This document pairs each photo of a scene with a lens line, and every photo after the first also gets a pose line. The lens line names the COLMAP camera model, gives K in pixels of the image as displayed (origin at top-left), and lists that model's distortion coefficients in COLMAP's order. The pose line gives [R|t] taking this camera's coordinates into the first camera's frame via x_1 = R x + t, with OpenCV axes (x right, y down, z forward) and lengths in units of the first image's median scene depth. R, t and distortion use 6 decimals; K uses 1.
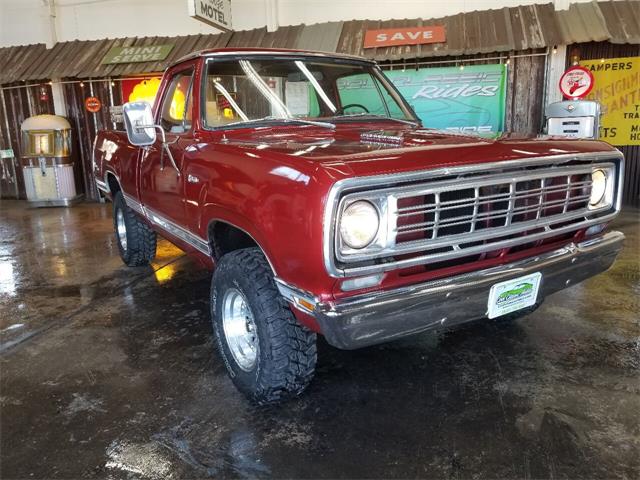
lens RADIAL K [[499.7, 0, 308.7], [0, 499.7, 232.9], [0, 0, 1]] dist [0.048276, -0.081601]
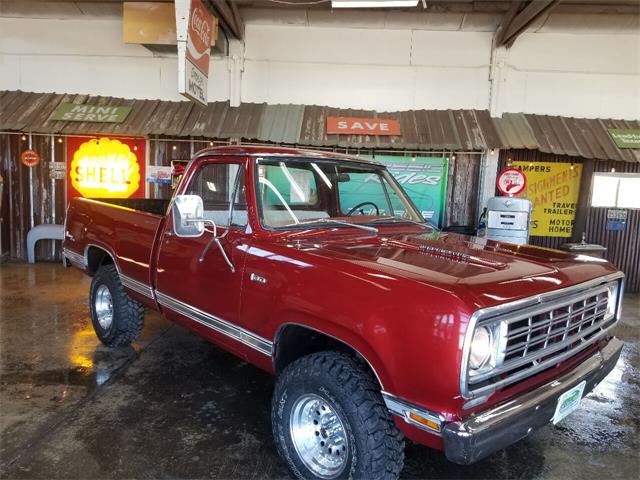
lens RADIAL K [[499.7, 0, 309.6], [0, 499.7, 237.0], [0, 0, 1]] dist [0.048276, -0.081601]
pose [[0.977938, 0.052817, 0.202110, -0.198087], [-0.031832, 0.993887, -0.105710, -0.051445], [-0.206458, 0.096945, 0.973641, -0.013695]]
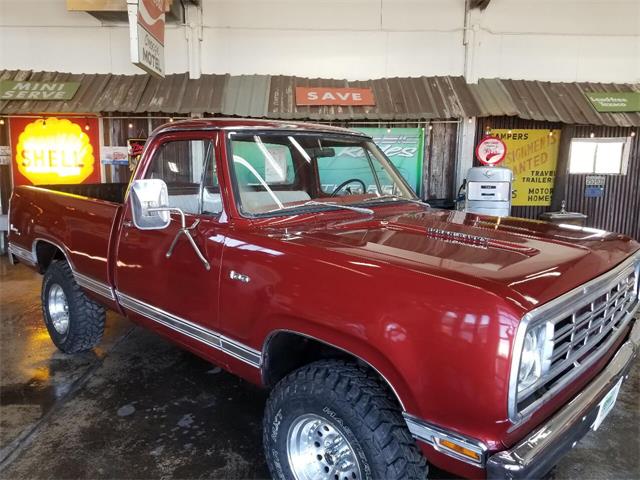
lens RADIAL K [[499.7, 0, 306.8], [0, 499.7, 232.5], [0, 0, 1]] dist [0.048276, -0.081601]
pose [[0.964520, 0.002313, 0.263999, -0.201999], [0.016074, 0.997592, -0.067468, -0.072455], [-0.263520, 0.069317, 0.962160, 0.084083]]
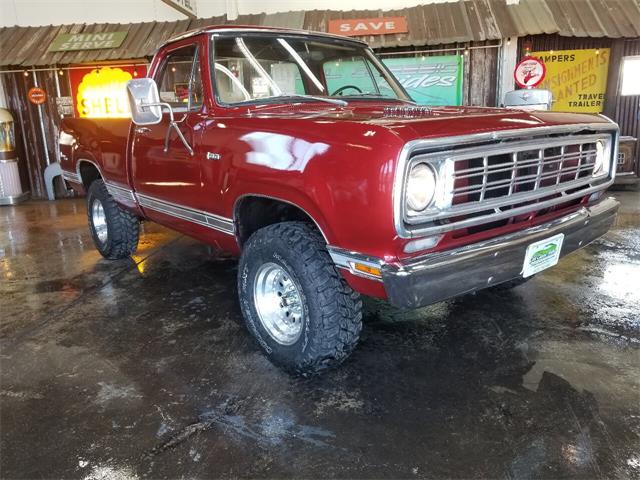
lens RADIAL K [[499.7, 0, 315.9], [0, 499.7, 236.1], [0, 0, 1]] dist [0.048276, -0.081601]
pose [[0.990254, -0.036728, 0.134344, -0.099359], [0.035347, 0.999295, 0.012649, 0.025014], [-0.134714, -0.007777, 0.990854, 0.003134]]
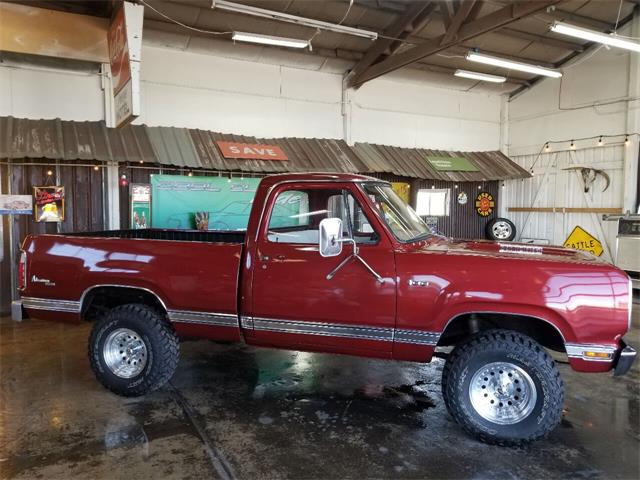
lens RADIAL K [[499.7, 0, 322.4], [0, 499.7, 235.7], [0, 0, 1]] dist [0.048276, -0.081601]
pose [[0.736146, -0.005609, 0.676799, -0.721201], [0.121504, 0.984815, -0.123997, -0.057744], [-0.665827, 0.173514, 0.725650, 0.142538]]
